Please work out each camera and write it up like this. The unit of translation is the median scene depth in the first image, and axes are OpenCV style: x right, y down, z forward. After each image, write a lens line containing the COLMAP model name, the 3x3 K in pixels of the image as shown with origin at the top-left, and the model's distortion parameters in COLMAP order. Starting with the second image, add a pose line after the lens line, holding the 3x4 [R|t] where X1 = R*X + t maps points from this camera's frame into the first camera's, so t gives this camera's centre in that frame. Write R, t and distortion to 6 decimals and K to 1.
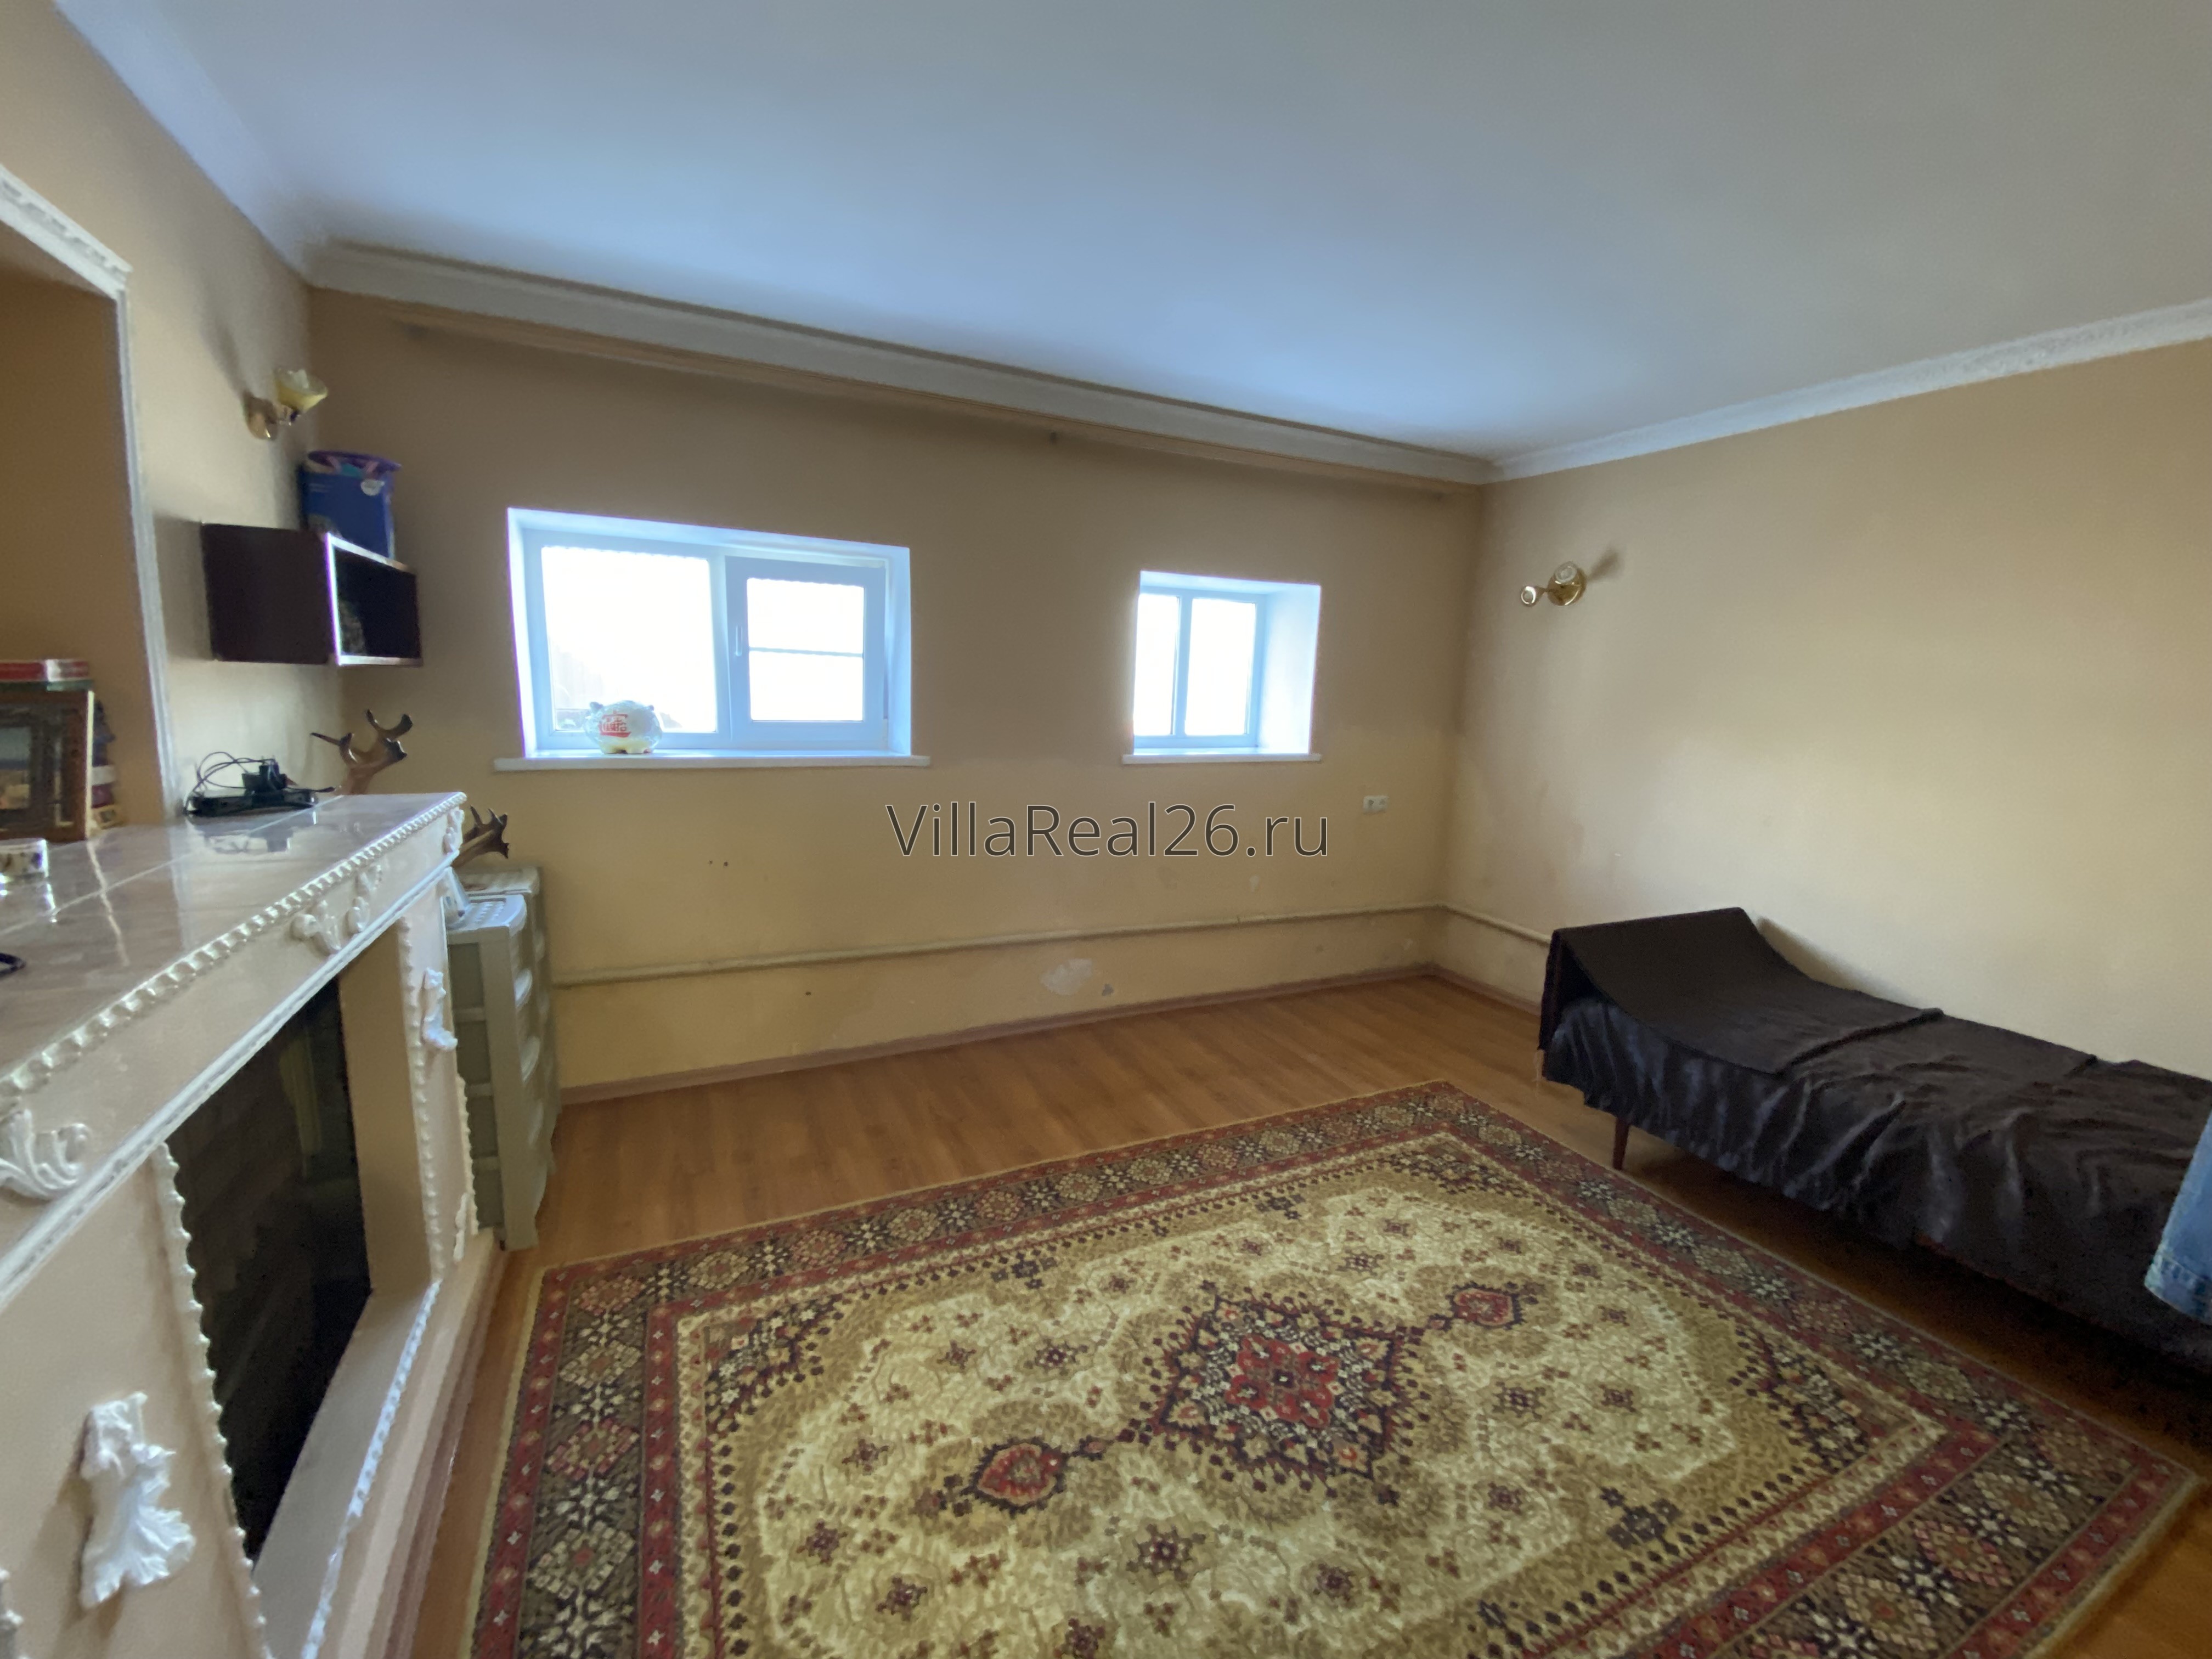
lens RADIAL K [[890.5, 0, 1105.1], [0, 890.5, 825.3], [0, 0, 1]] dist [0.029745, -0.023227]
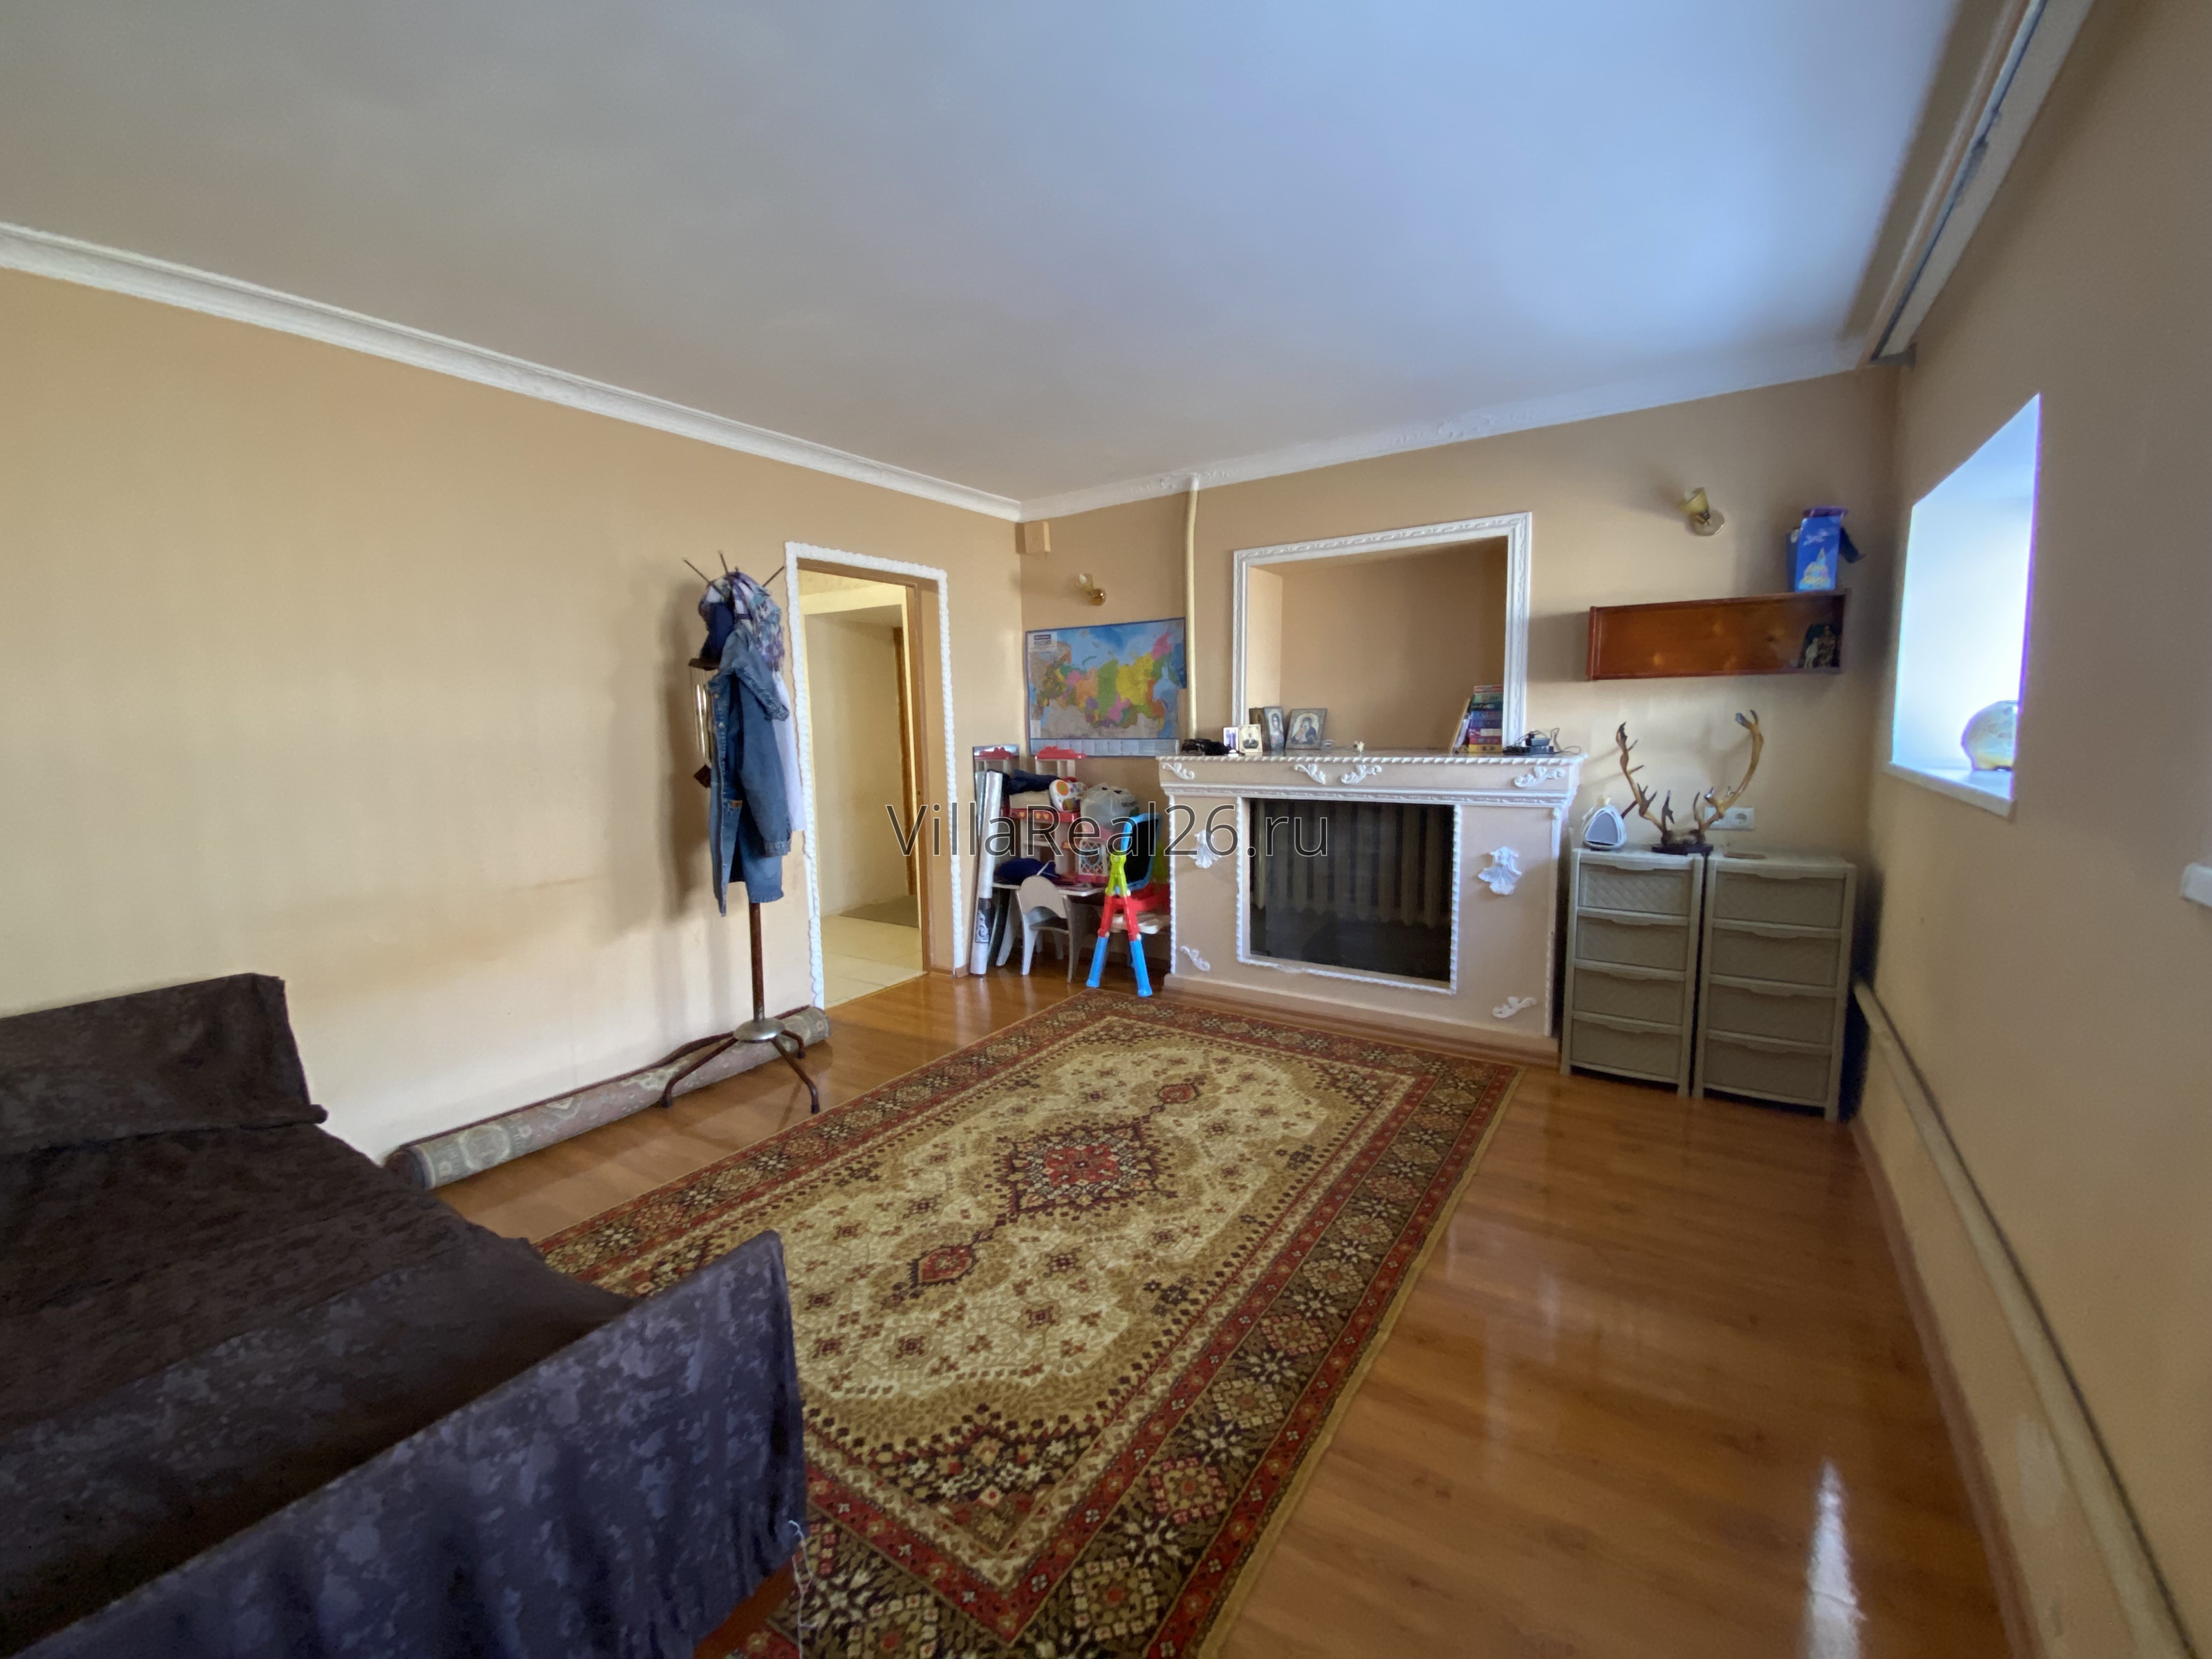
lens RADIAL K [[890.5, 0, 1105.1], [0, 890.5, 825.3], [0, 0, 1]] dist [0.029745, -0.023227]
pose [[-0.856603, 0.047297, -0.513804, 0.803332], [-0.091219, 0.966223, 0.241022, -0.228556], [0.507849, 0.253328, -0.823356, 1.893722]]
